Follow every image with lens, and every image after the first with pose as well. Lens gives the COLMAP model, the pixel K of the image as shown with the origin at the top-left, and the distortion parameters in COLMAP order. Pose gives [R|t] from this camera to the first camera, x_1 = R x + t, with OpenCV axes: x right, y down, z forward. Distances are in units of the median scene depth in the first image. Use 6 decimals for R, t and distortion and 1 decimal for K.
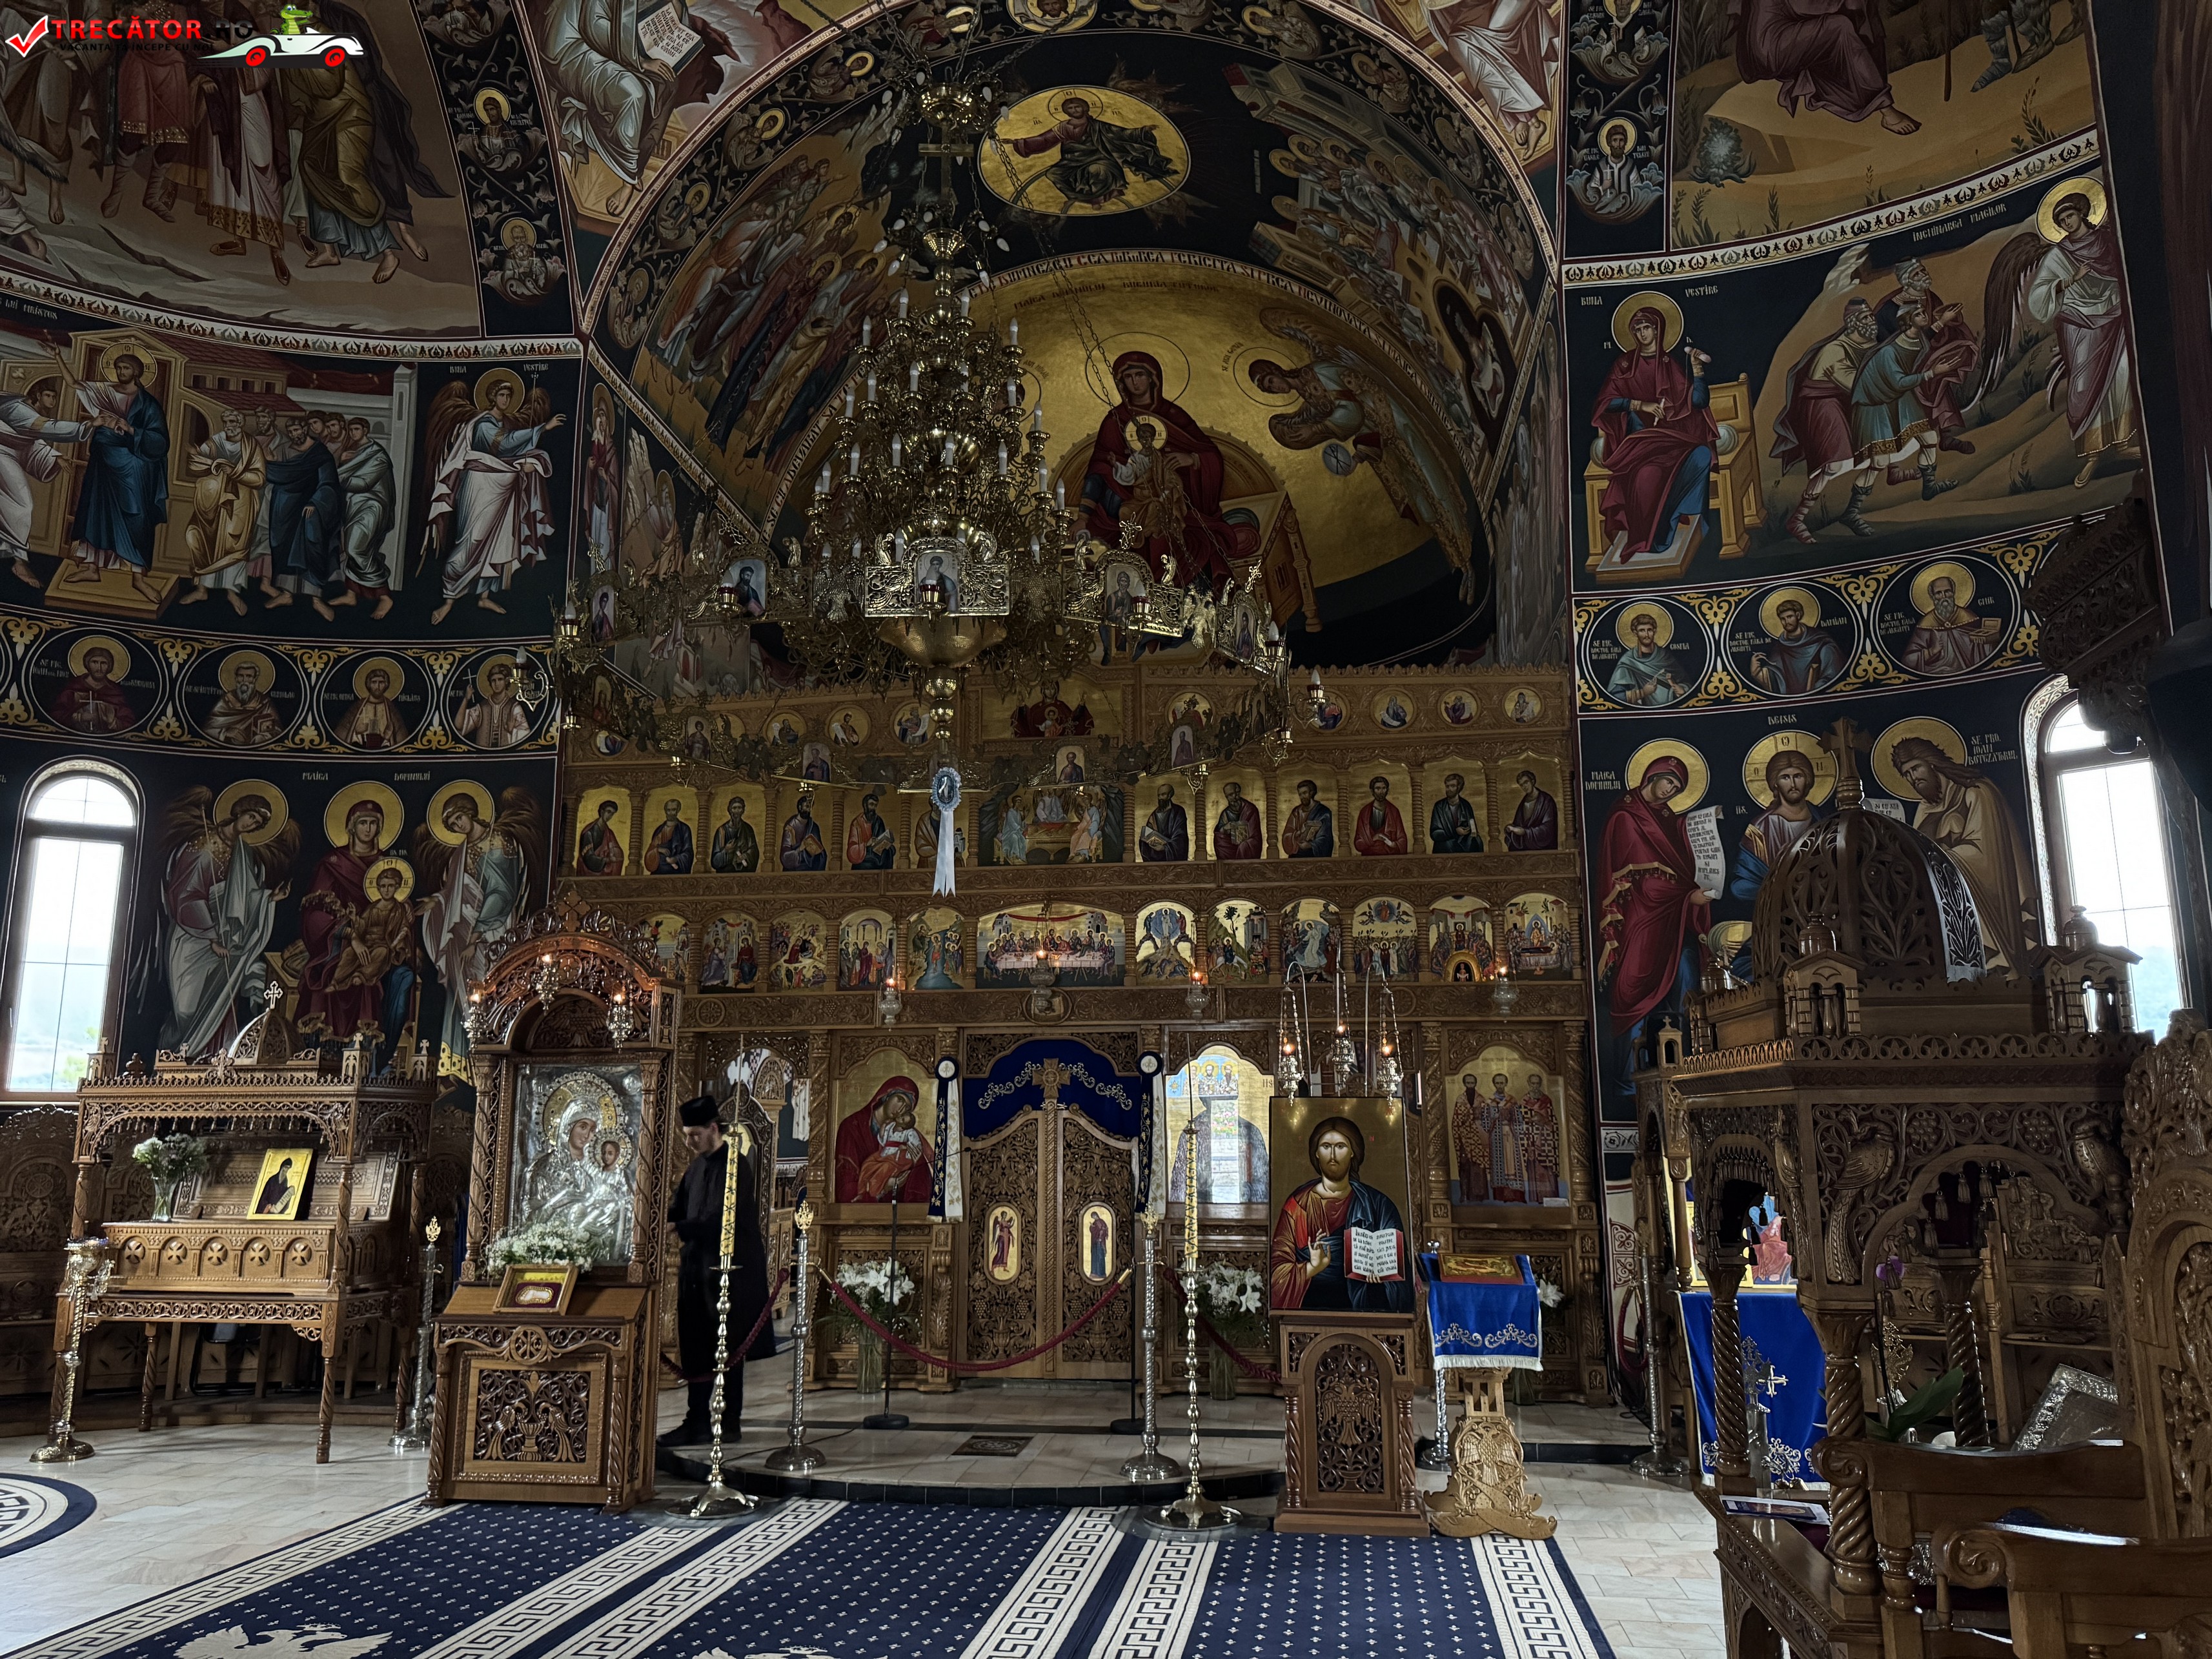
lens RADIAL K [[1549.2, 0, 1113.0], [0, 1549.2, 836.9], [0, 0, 1]] dist [0.175861, -0.377727]
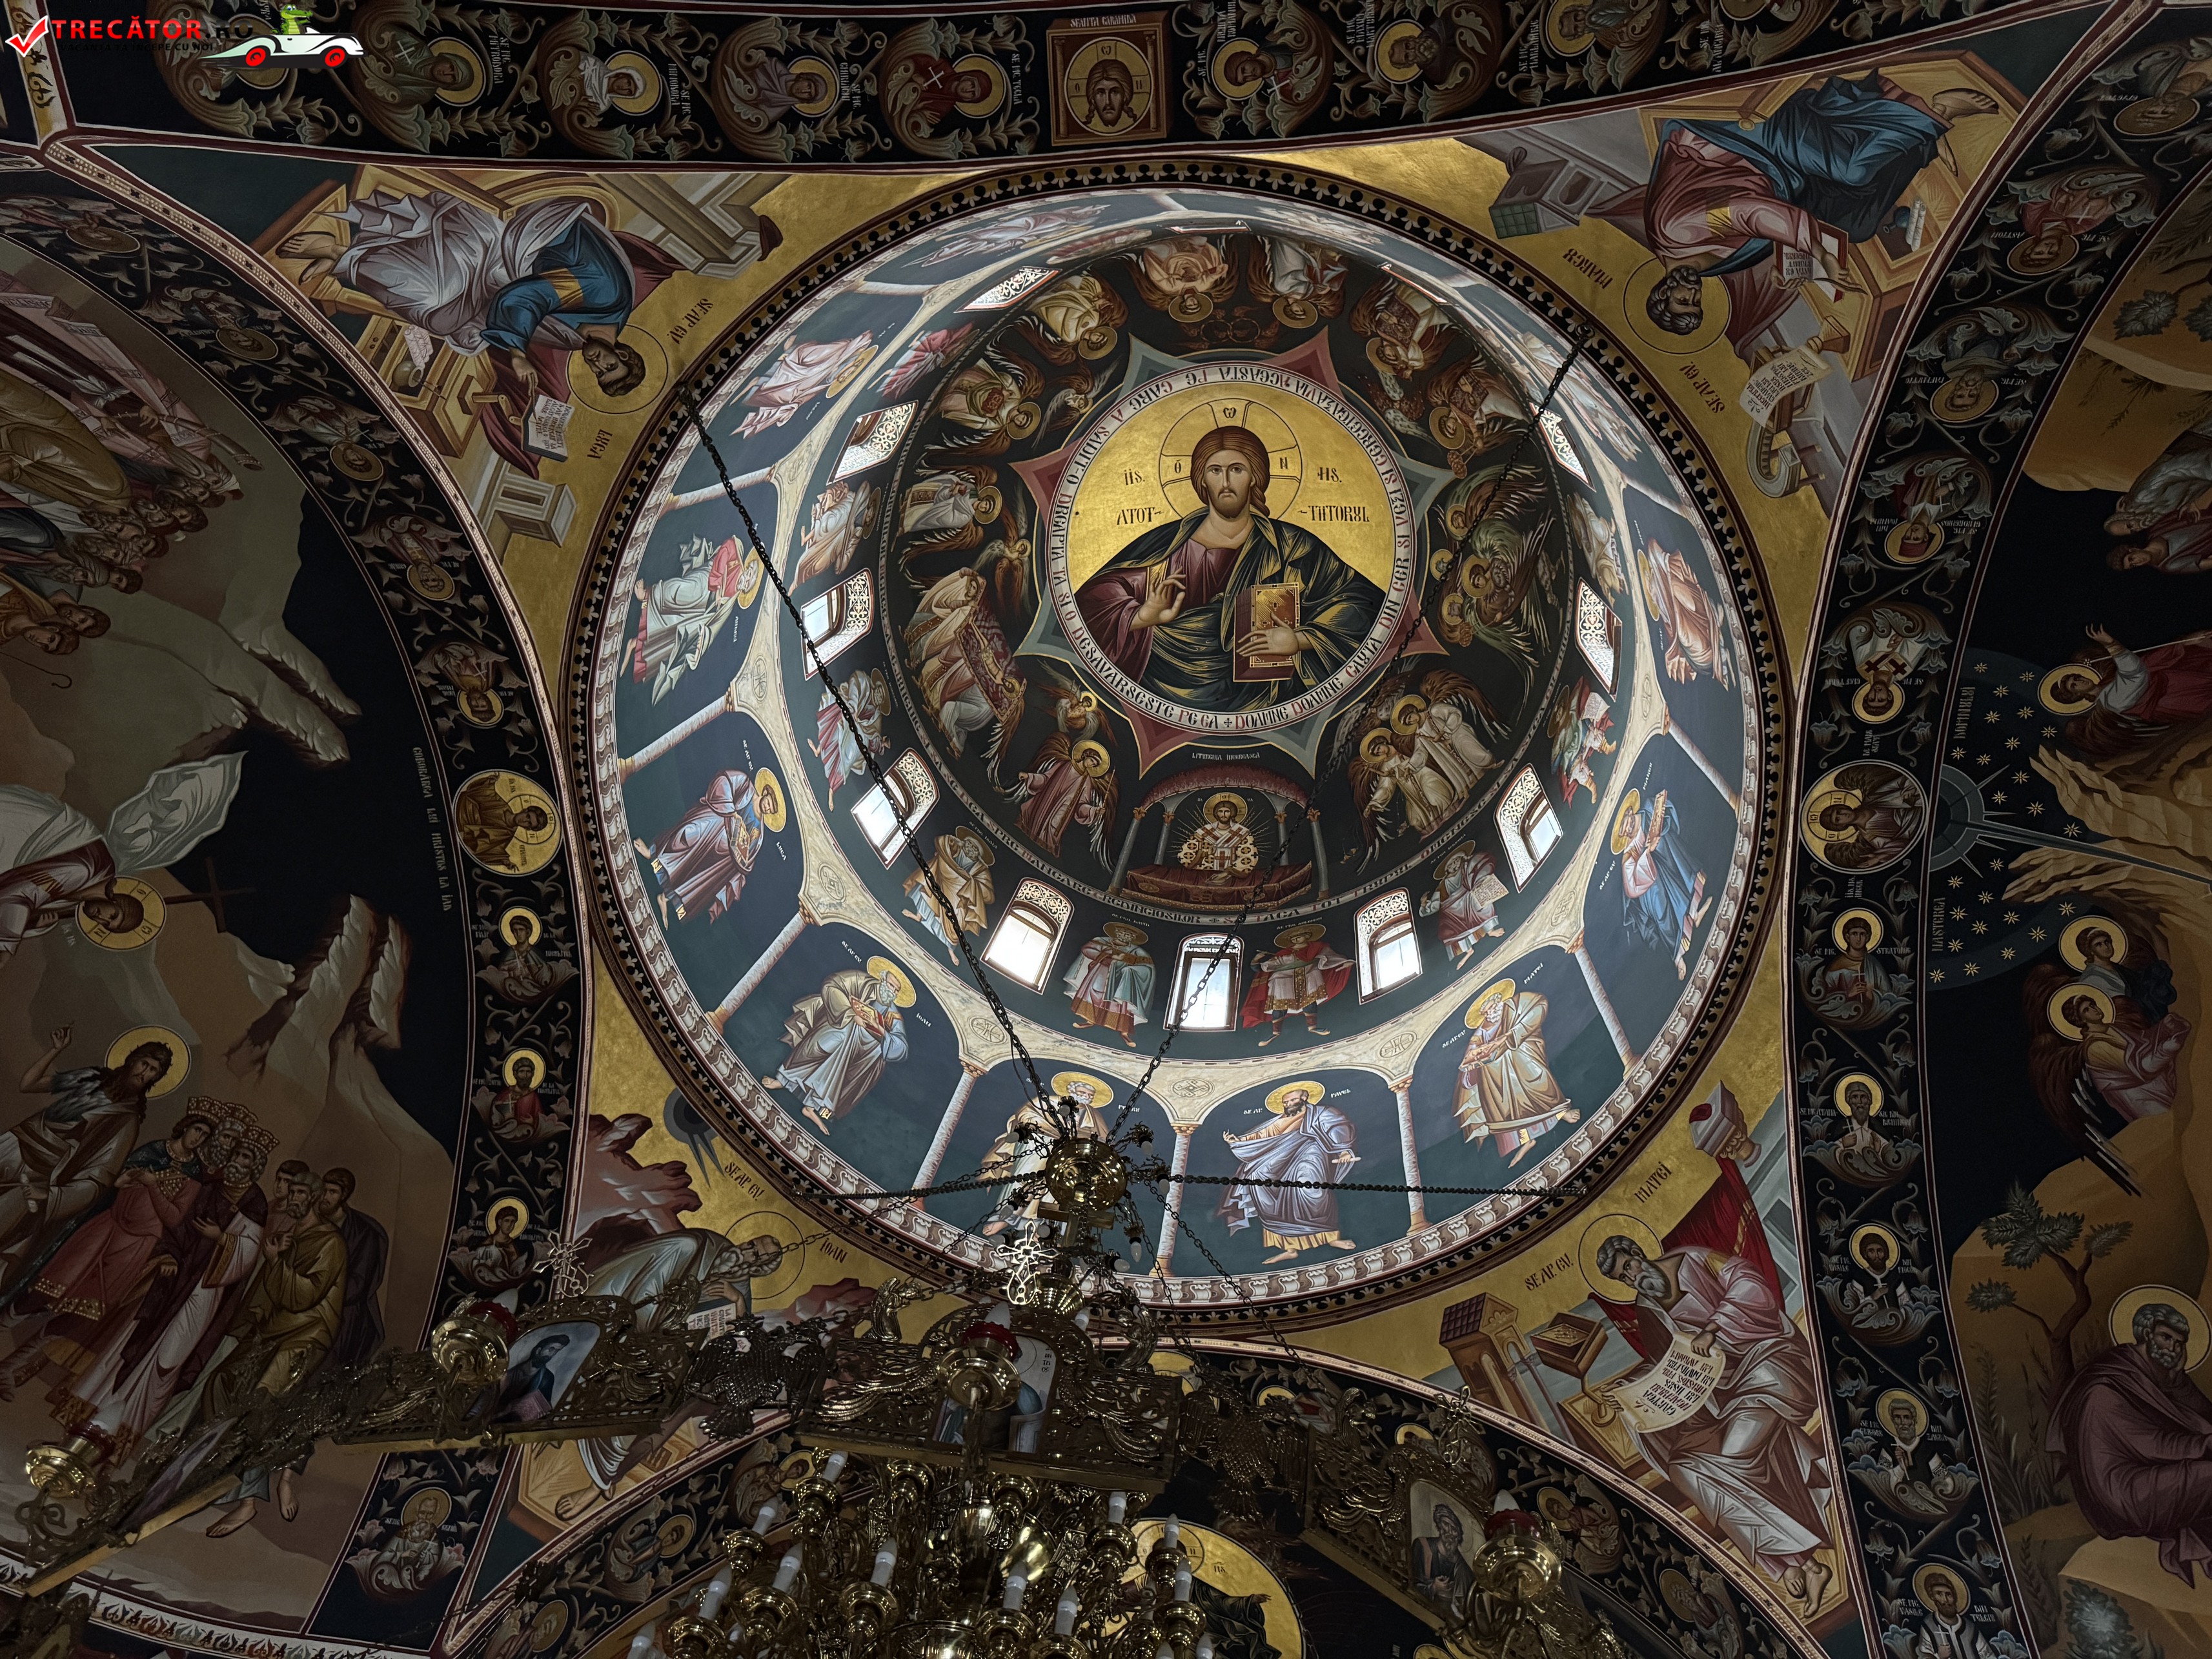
lens RADIAL K [[1569.1, 0, 1114.7], [0, 1569.1, 807.8], [0, 0, 1]] dist [0.020856, -0.029537]
pose [[0.987549, 0.128452, -0.090817, -0.034395], [-0.142695, 0.488396, -0.860876, 0.055789], [-0.066226, 0.863116, 0.500644, 0.355061]]
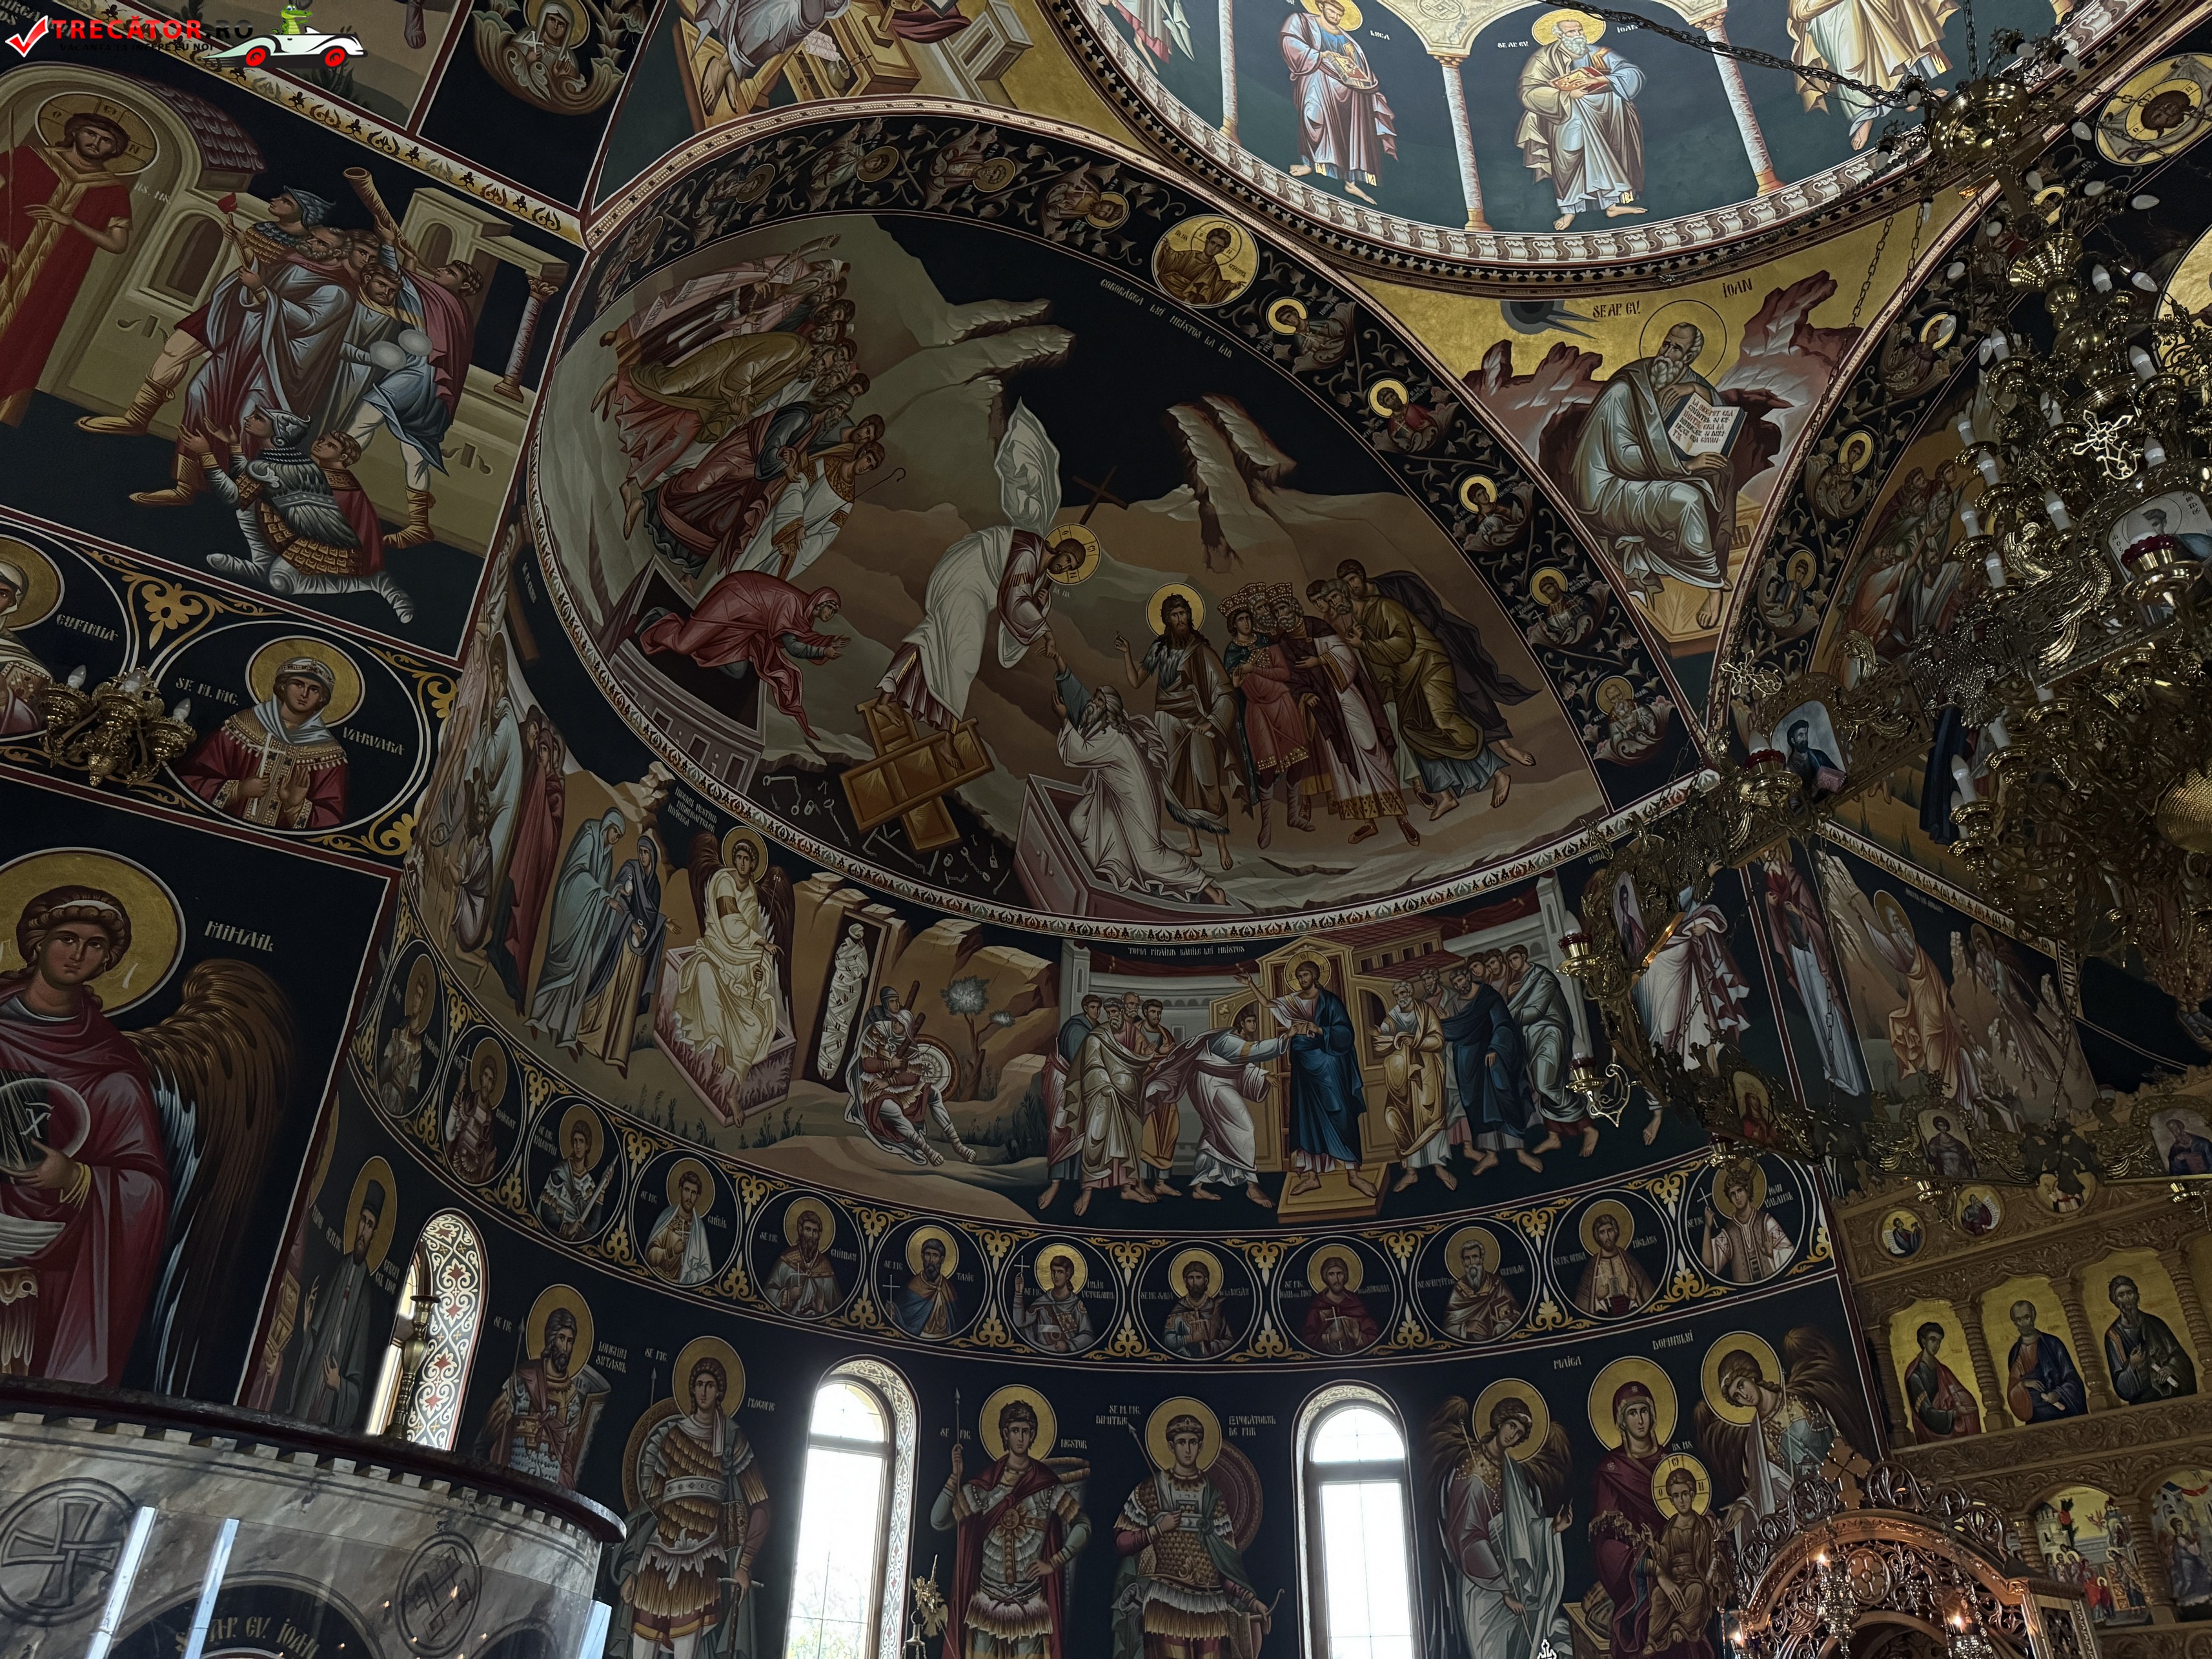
lens RADIAL K [[1557.7, 0, 1085.1], [0, 1557.7, 829.2], [0, 0, 1]] dist [0.050873, -0.068608]
pose [[0.650129, -0.397590, -0.647499, -0.029422], [0.118415, 0.894775, -0.430530, 0.038322], [0.750540, 0.203226, 0.628799, 0.256524]]
